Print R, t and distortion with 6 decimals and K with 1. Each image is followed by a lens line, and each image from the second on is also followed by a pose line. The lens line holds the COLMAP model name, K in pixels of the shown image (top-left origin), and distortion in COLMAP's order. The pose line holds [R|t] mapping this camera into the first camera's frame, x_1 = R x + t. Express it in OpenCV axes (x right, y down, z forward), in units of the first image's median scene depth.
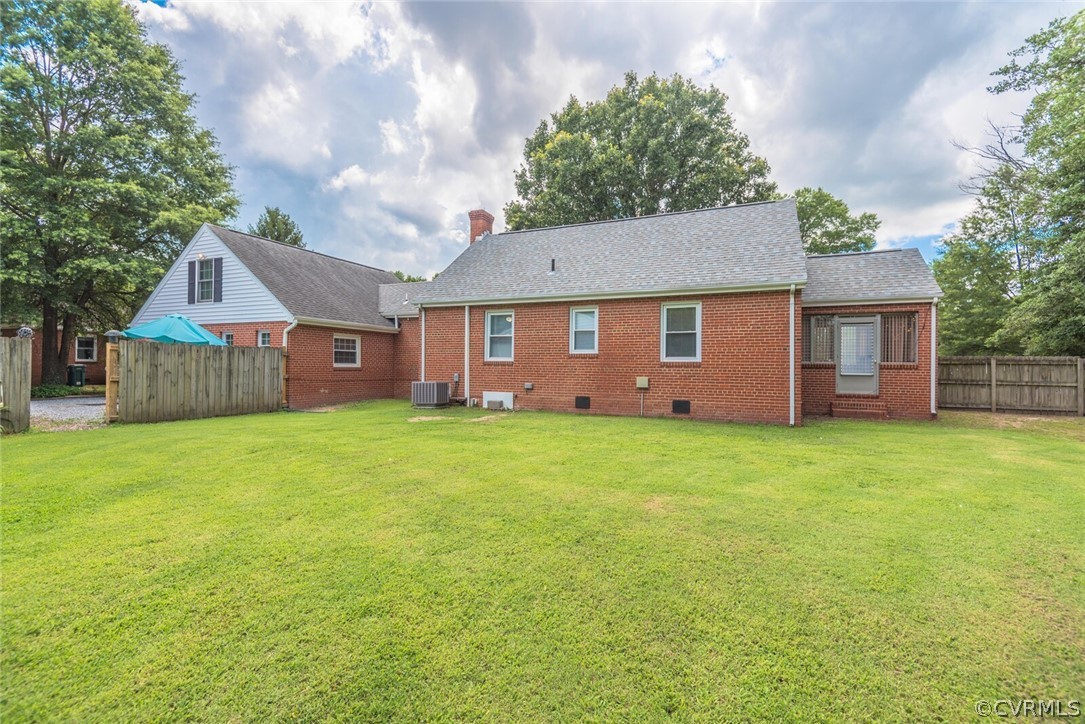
lens RADIAL K [[491.4, 0, 543.8], [0, 491.4, 363.3], [0, 0, 1]] dist [0.003292, -0.004358]
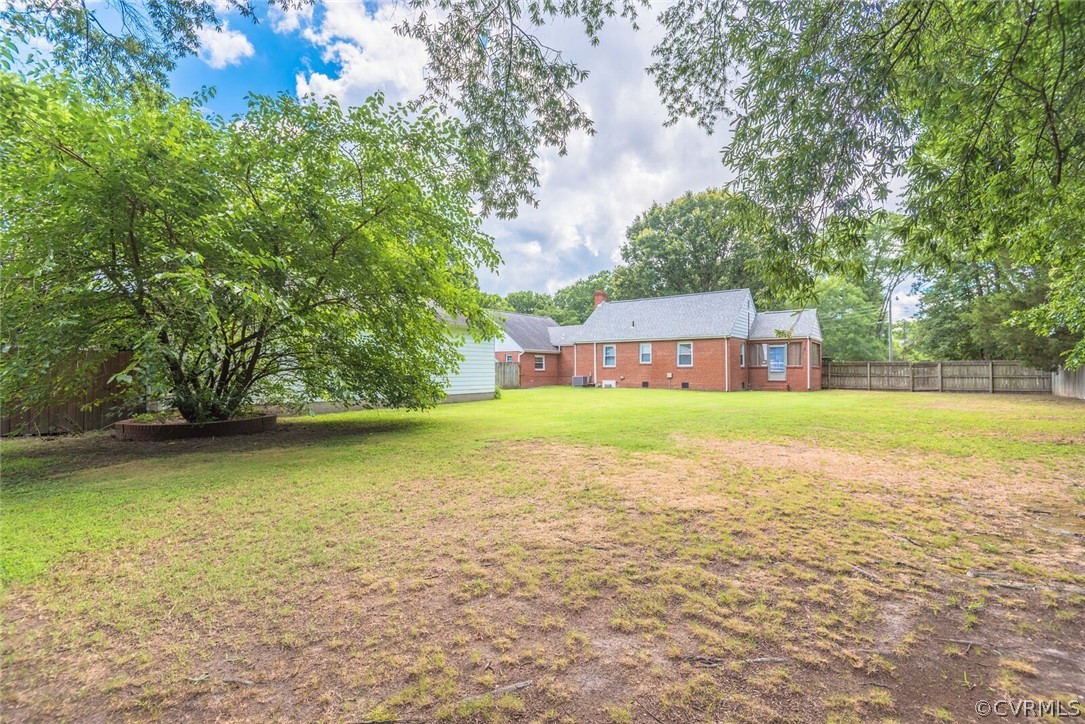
lens RADIAL K [[491.4, 0, 540.3], [0, 491.4, 365.5], [0, 0, 1]] dist [0.003292, -0.004358]
pose [[0.970230, -0.011971, -0.241887, 0.157023], [0.011381, 0.999928, -0.003836, -0.006215], [0.241916, 0.000969, 0.970297, -1.352622]]
